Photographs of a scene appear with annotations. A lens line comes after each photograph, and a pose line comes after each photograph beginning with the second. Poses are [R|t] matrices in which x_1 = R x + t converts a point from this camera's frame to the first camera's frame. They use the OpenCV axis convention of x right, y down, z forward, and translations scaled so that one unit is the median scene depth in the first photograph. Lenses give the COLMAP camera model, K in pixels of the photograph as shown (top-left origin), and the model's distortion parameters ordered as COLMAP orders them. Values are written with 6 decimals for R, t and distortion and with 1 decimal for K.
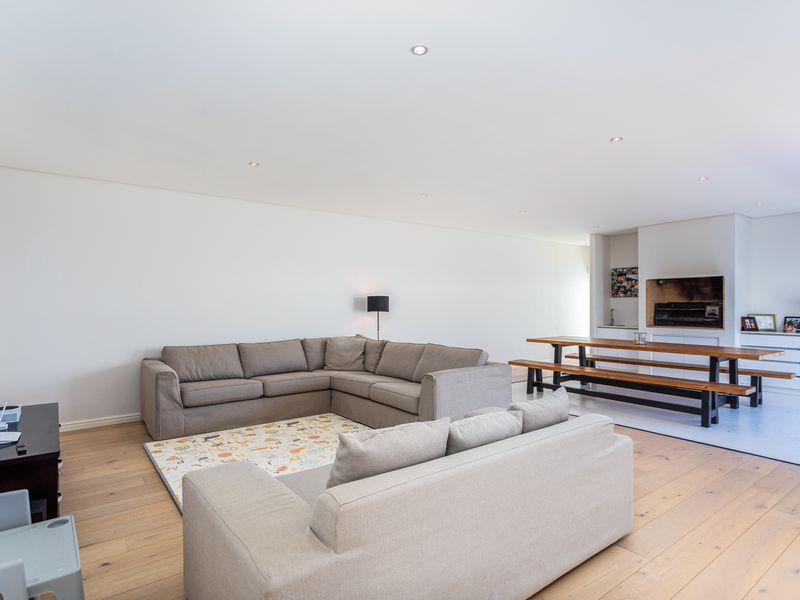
lens RADIAL K [[441.7, 0, 389.6], [0, 441.7, 303.2], [0, 0, 1]] dist [-0.001663, 0.003118]
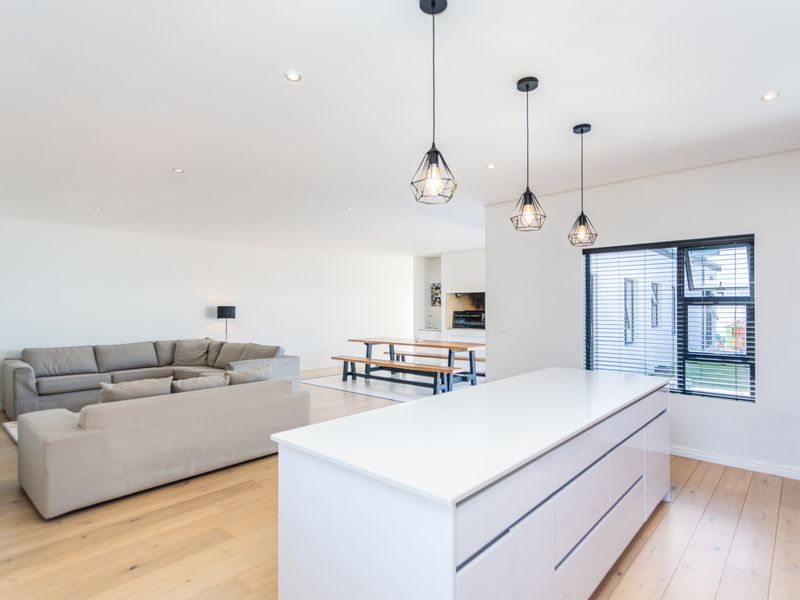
lens RADIAL K [[441.7, 0, 389.6], [0, 441.7, 303.2], [0, 0, 1]] dist [-0.001663, 0.003118]
pose [[0.982598, 0.002733, 0.185723, 0.196902], [-0.000735, 0.999941, -0.010823, -0.011121], [-0.185742, 0.010498, 0.982543, -0.300391]]
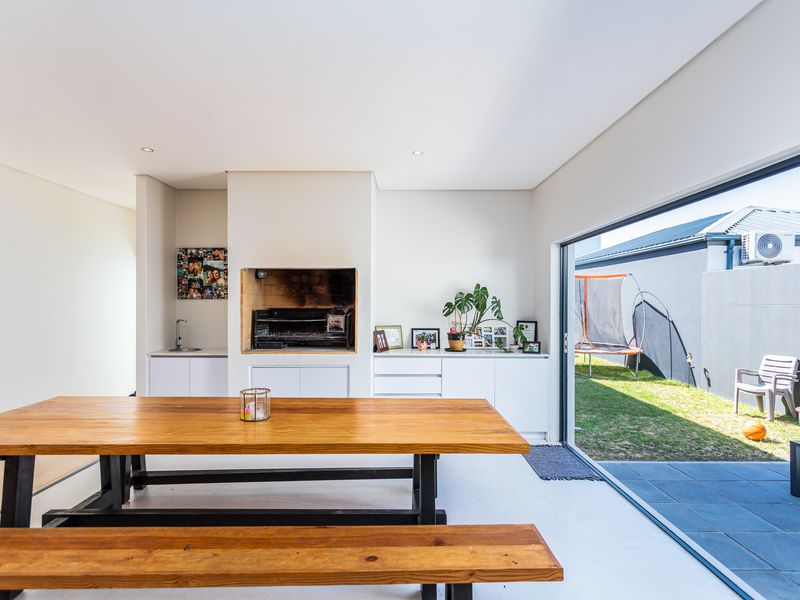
lens RADIAL K [[441.7, 0, 389.6], [0, 441.7, 303.2], [0, 0, 1]] dist [-0.001663, 0.003118]
pose [[0.584285, -0.001760, 0.811547, 0.272119], [-0.003038, 0.999986, 0.004356, -0.014765], [-0.811543, -0.005011, 0.584272, 0.600542]]
